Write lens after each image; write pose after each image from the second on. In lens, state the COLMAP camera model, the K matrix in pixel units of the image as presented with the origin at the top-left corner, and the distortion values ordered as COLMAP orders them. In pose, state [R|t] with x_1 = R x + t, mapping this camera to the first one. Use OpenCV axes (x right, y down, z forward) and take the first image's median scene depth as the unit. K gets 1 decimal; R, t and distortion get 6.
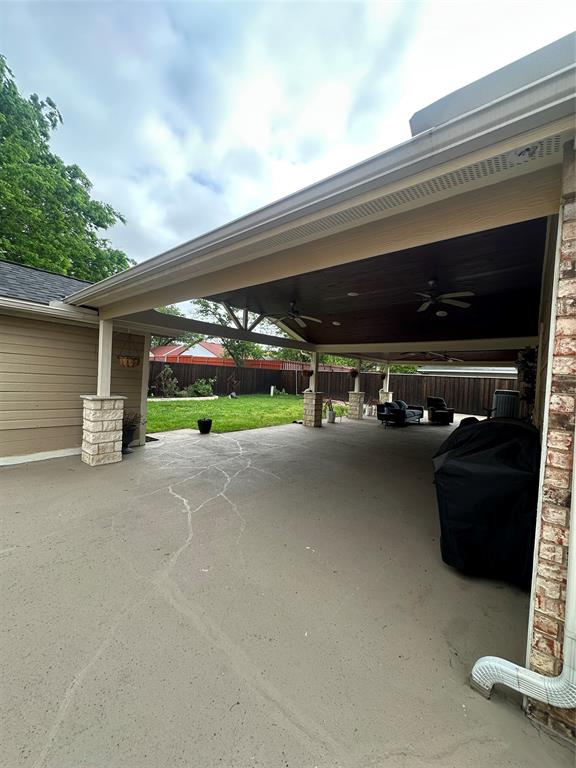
lens RADIAL K [[307.3, 0, 288.0], [0, 307.3, 384.0], [0, 0, 1]] dist [-0.008049, 0.000030]
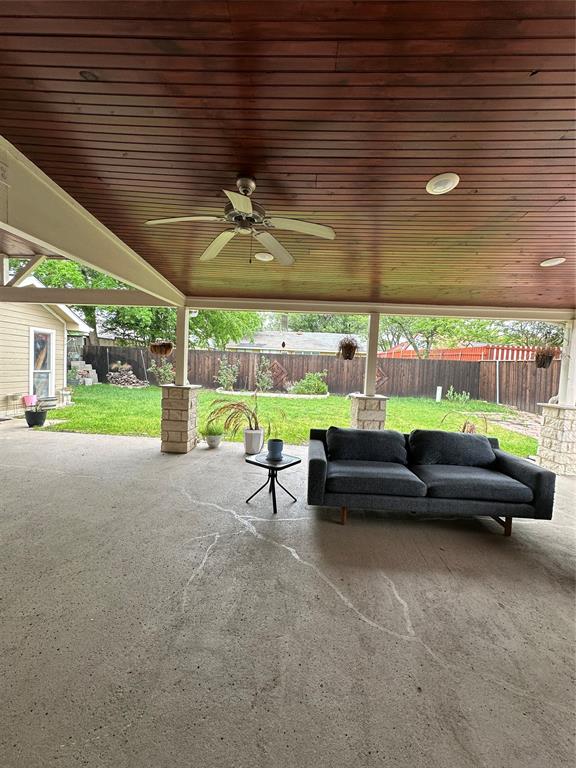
lens RADIAL K [[307.3, 0, 288.0], [0, 307.3, 384.0], [0, 0, 1]] dist [-0.008049, 0.000030]
pose [[0.587833, 0.012792, -0.808881, 0.786663], [-0.021281, 0.999773, 0.000345, 0.032906], [0.808703, 0.017011, 0.587972, 1.082671]]
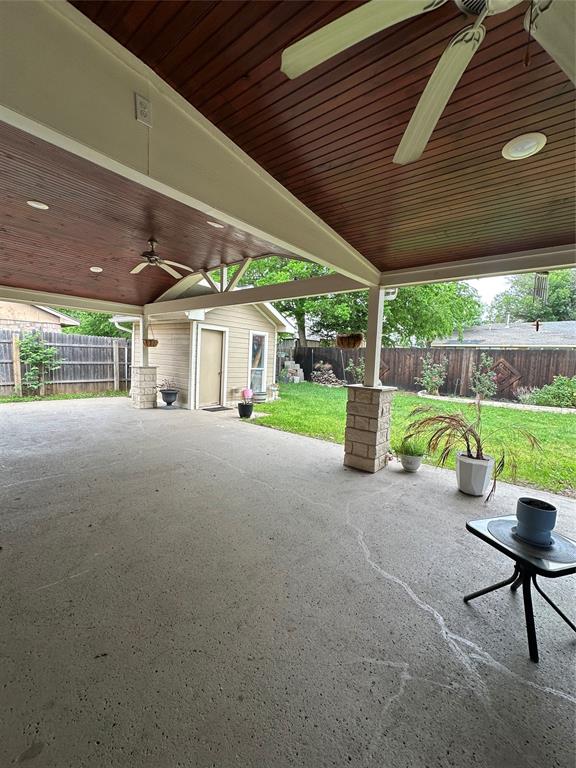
lens RADIAL K [[307.3, 0, 288.0], [0, 307.3, 384.0], [0, 0, 1]] dist [-0.008049, 0.000030]
pose [[-0.002884, 0.021510, -0.999764, 0.642799], [-0.055800, 0.998207, 0.021638, 0.033779], [0.998438, 0.055850, -0.001679, 1.144132]]
